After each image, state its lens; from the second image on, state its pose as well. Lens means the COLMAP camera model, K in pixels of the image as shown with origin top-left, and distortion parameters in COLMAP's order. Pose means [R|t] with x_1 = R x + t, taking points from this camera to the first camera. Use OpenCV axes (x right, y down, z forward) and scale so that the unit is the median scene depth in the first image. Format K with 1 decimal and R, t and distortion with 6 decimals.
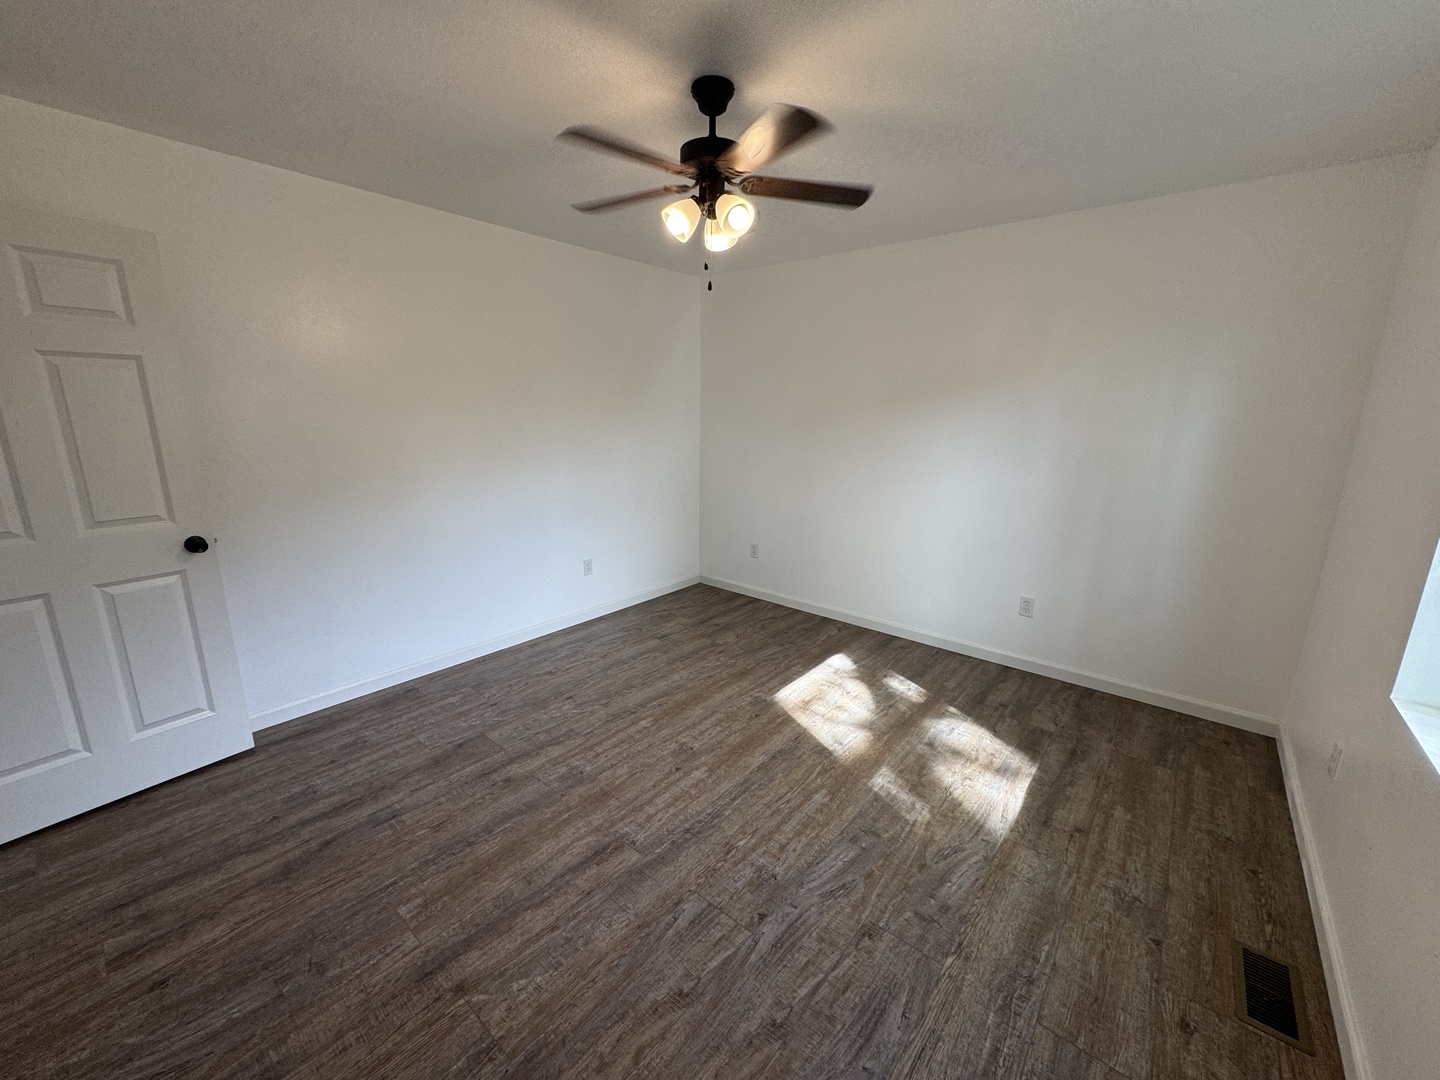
lens RADIAL K [[572.6, 0, 710.9], [0, 572.6, 541.2], [0, 0, 1]] dist [-0.003920, 0.000680]
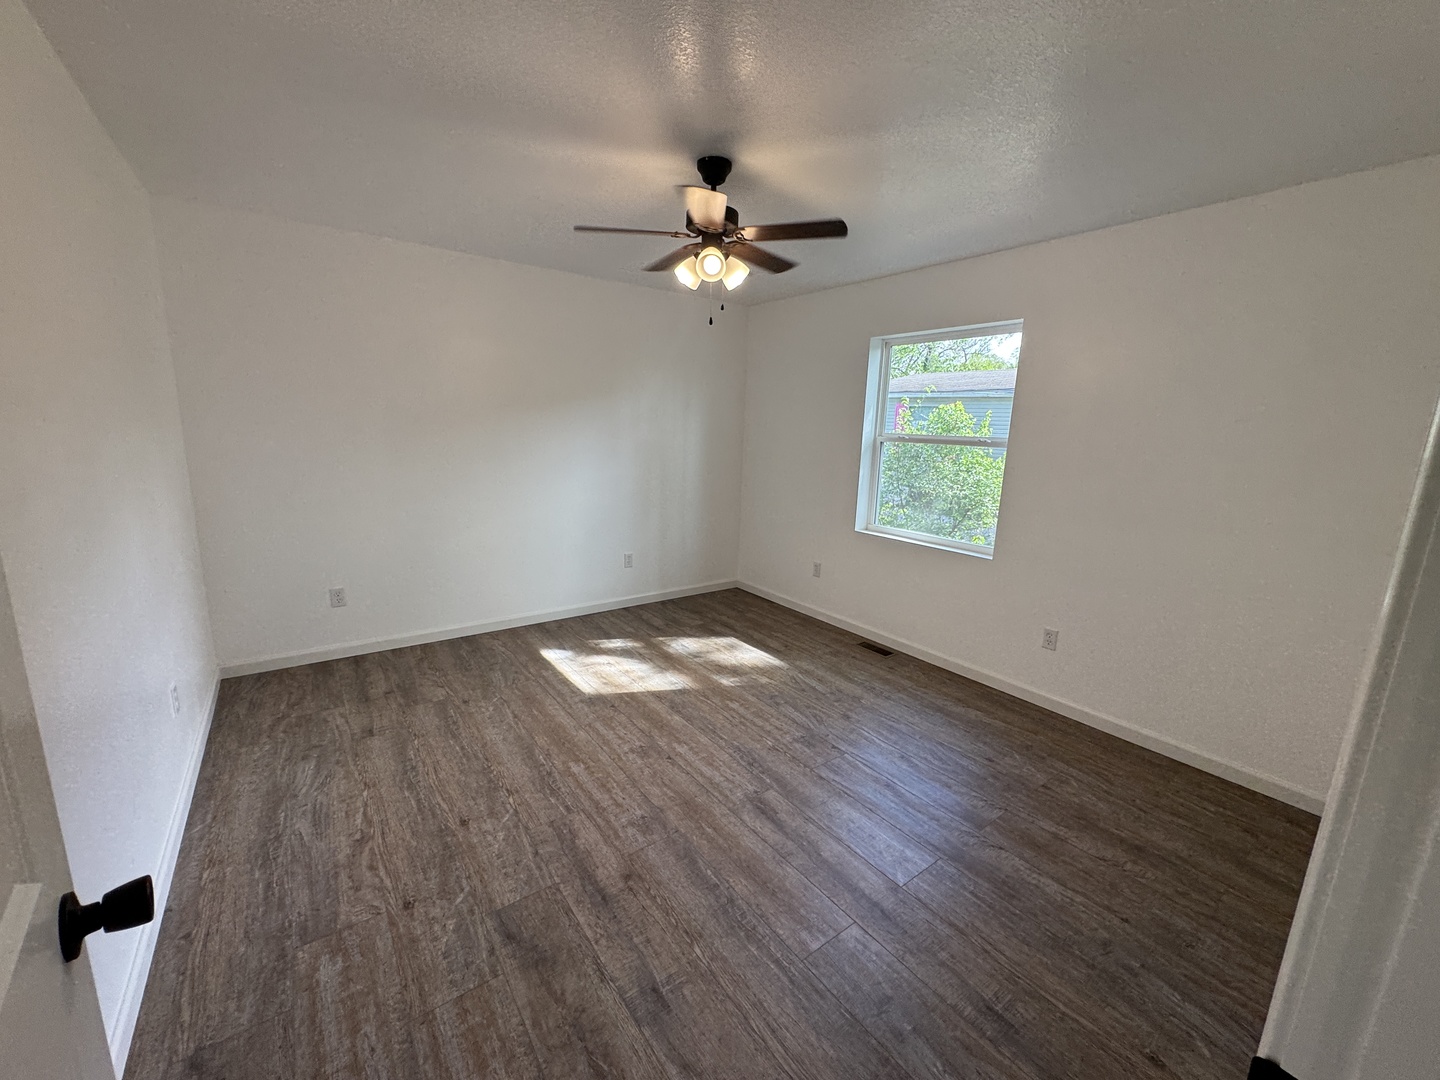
lens RADIAL K [[572.6, 0, 721.9], [0, 572.6, 567.5], [0, 0, 1]] dist [-0.003920, 0.000680]
pose [[0.224620, -0.240895, 0.944201, -0.982761], [0.196885, 0.960197, 0.198138, -0.135321], [-0.954349, 0.141394, 0.263108, 0.598301]]
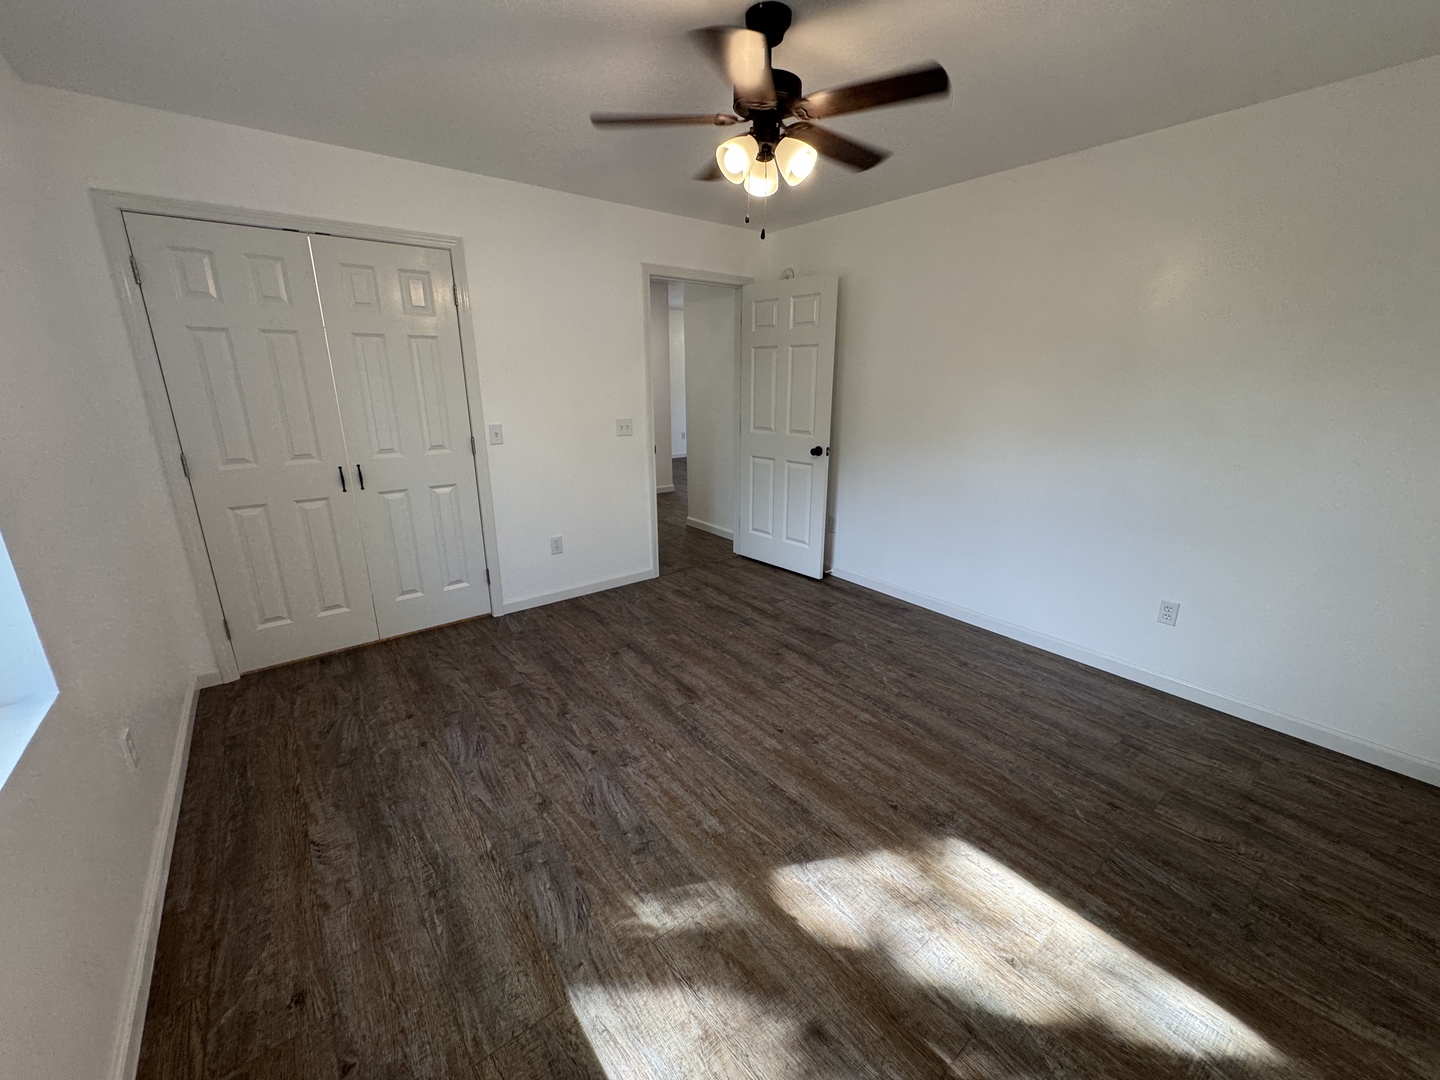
lens RADIAL K [[572.6, 0, 717.7], [0, 572.6, 539.0], [0, 0, 1]] dist [-0.003920, 0.000680]
pose [[-0.201755, 0.260665, -0.944113, 0.850226], [-0.229286, 0.924580, 0.304270, -0.197706], [0.952220, 0.277860, -0.126772, 0.961013]]
